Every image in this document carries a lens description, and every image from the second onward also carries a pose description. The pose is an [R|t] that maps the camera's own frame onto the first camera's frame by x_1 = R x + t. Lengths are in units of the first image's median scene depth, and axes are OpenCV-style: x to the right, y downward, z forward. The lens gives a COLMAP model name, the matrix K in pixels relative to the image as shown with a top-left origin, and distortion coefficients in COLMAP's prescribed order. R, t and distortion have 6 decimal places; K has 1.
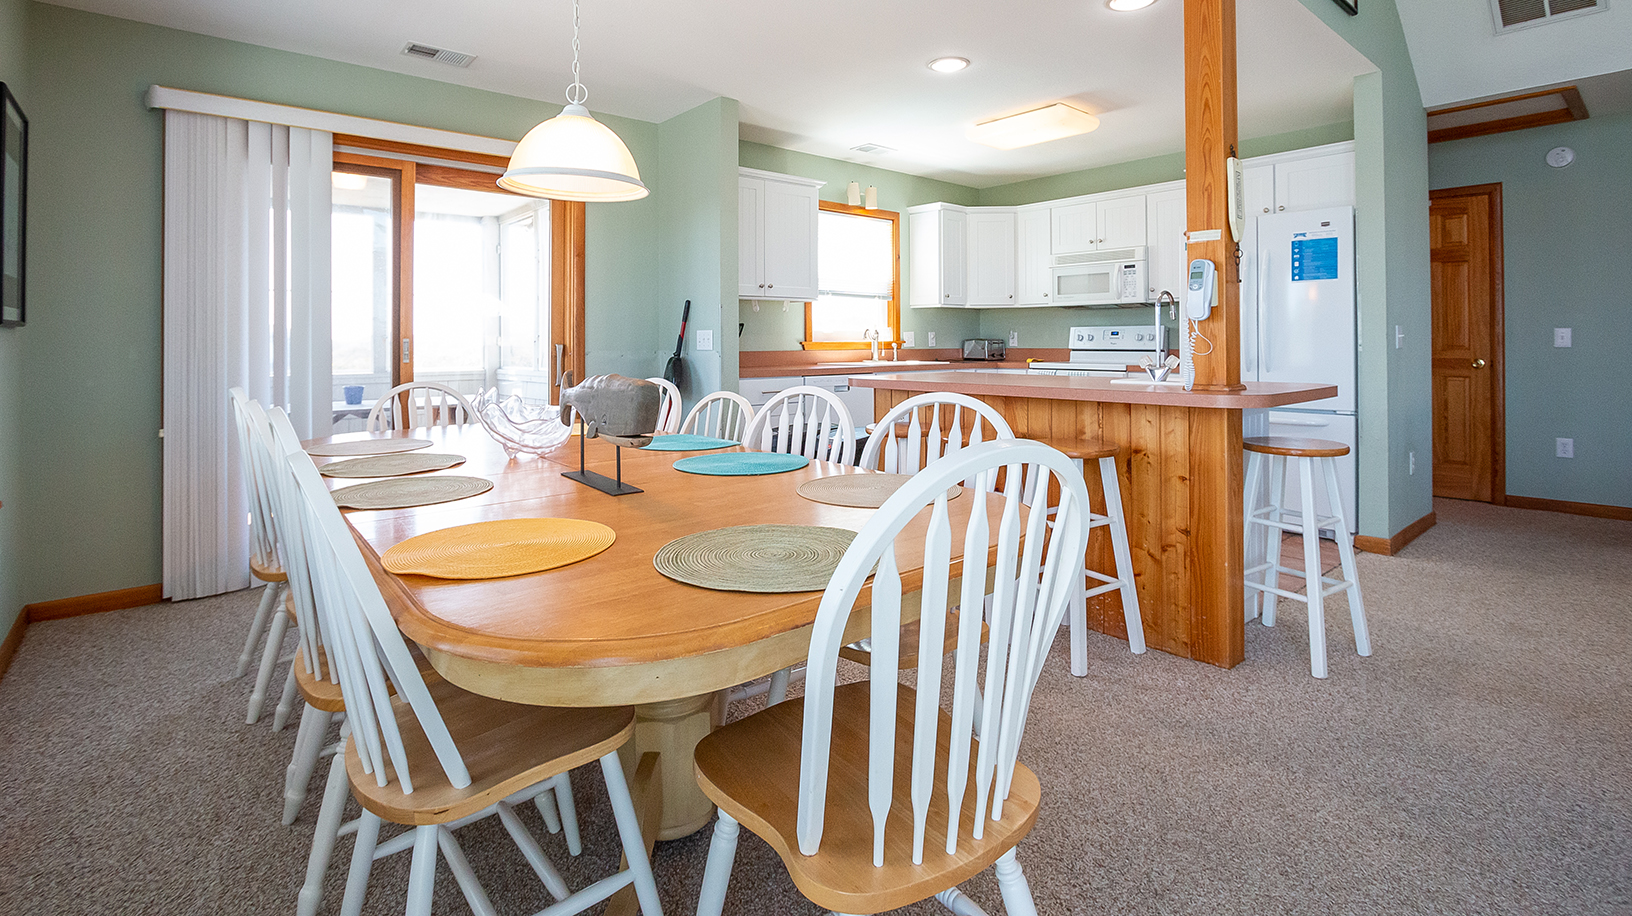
lens RADIAL K [[766.0, 0, 816.0], [0, 766.0, 458.0], [0, 0, 1]] dist [-0.012398, -0.000229]
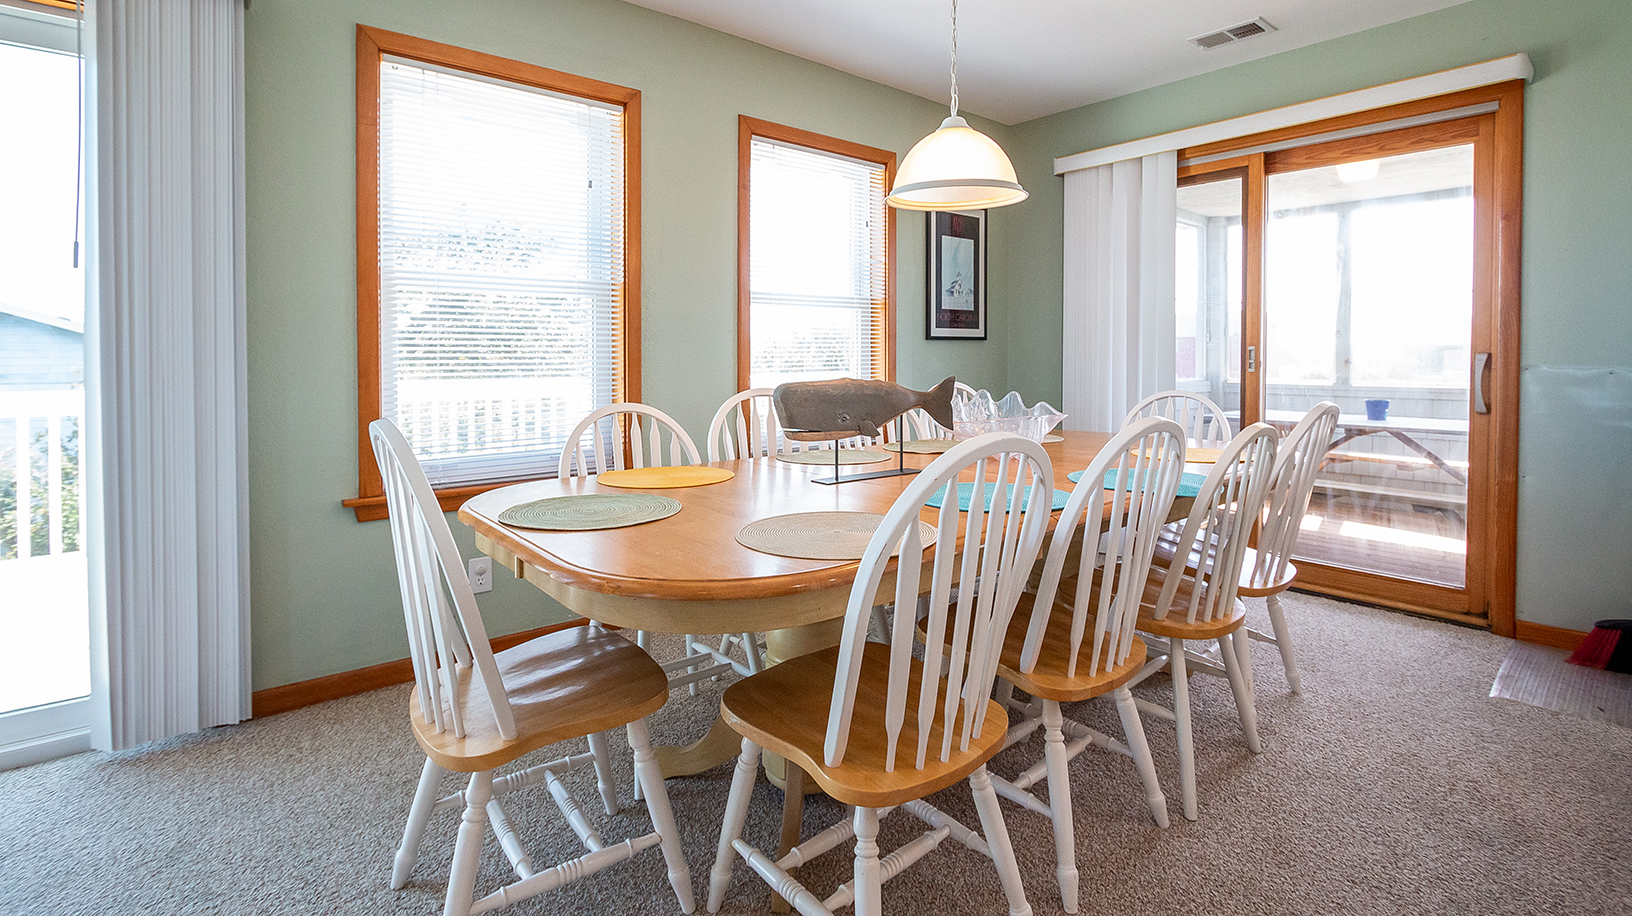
lens RADIAL K [[766.0, 0, 816.0], [0, 766.0, 458.0], [0, 0, 1]] dist [-0.012398, -0.000229]
pose [[-0.020909, 0.140499, -0.989860, 0.433505], [-0.147293, 0.978840, 0.142047, -0.083218], [0.988872, 0.148769, 0.000228, 0.527631]]
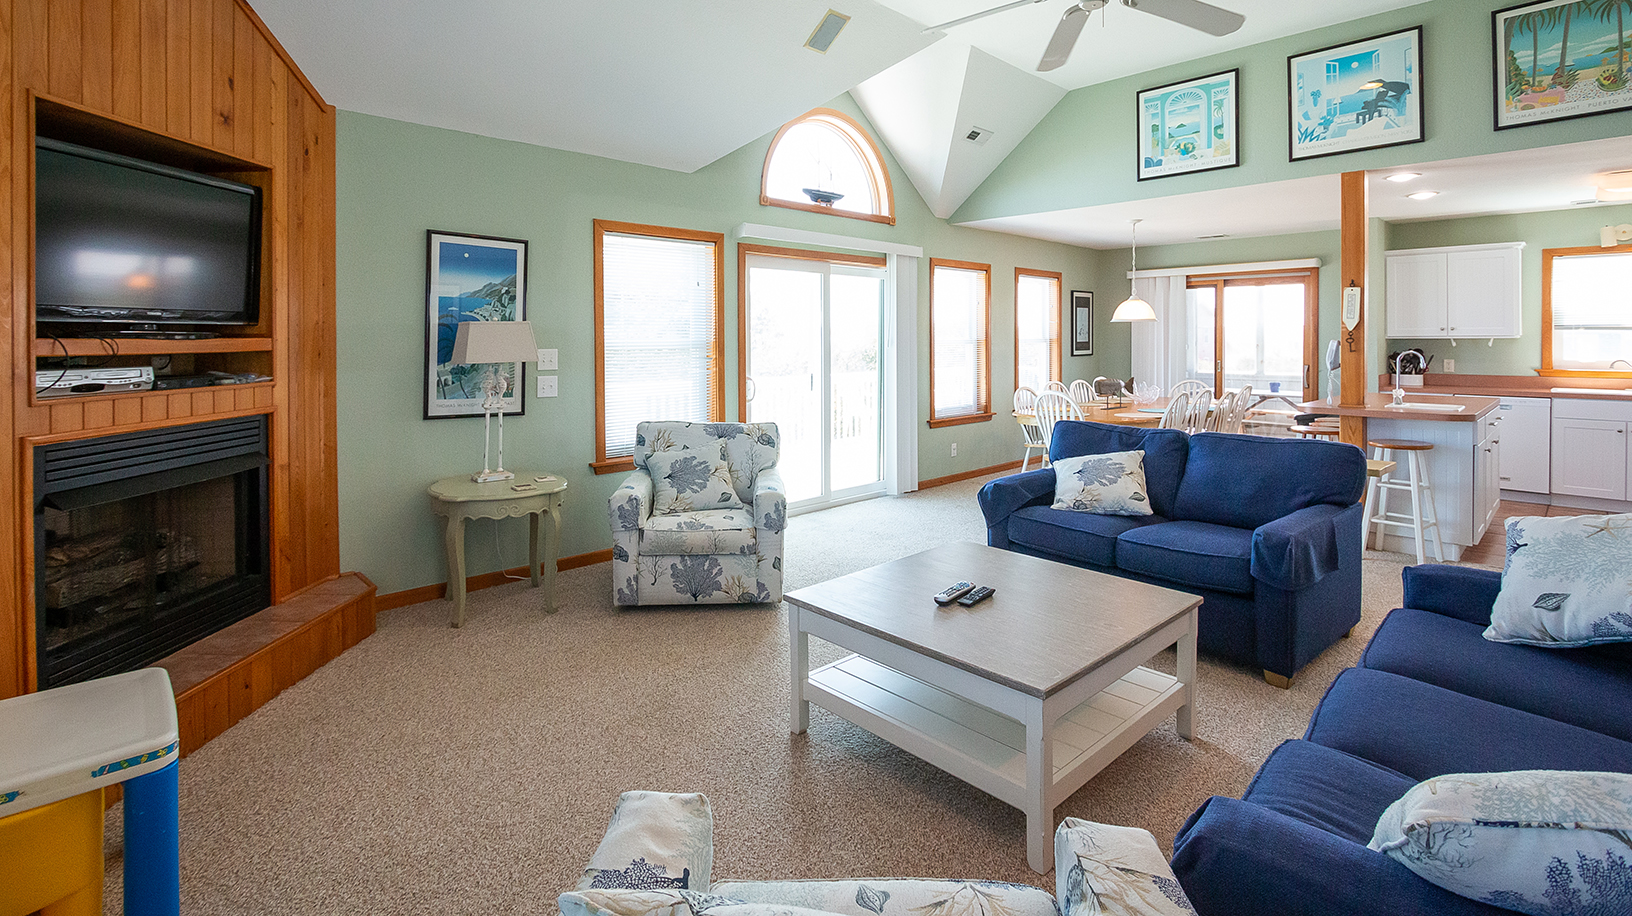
lens RADIAL K [[766.0, 0, 816.0], [0, 766.0, 458.0], [0, 0, 1]] dist [-0.012398, -0.000229]
pose [[0.047703, 0.160172, -0.985936, 1.627874], [-0.140741, 0.978290, 0.152121, -0.059544], [0.988897, 0.131505, 0.069210, -0.224206]]
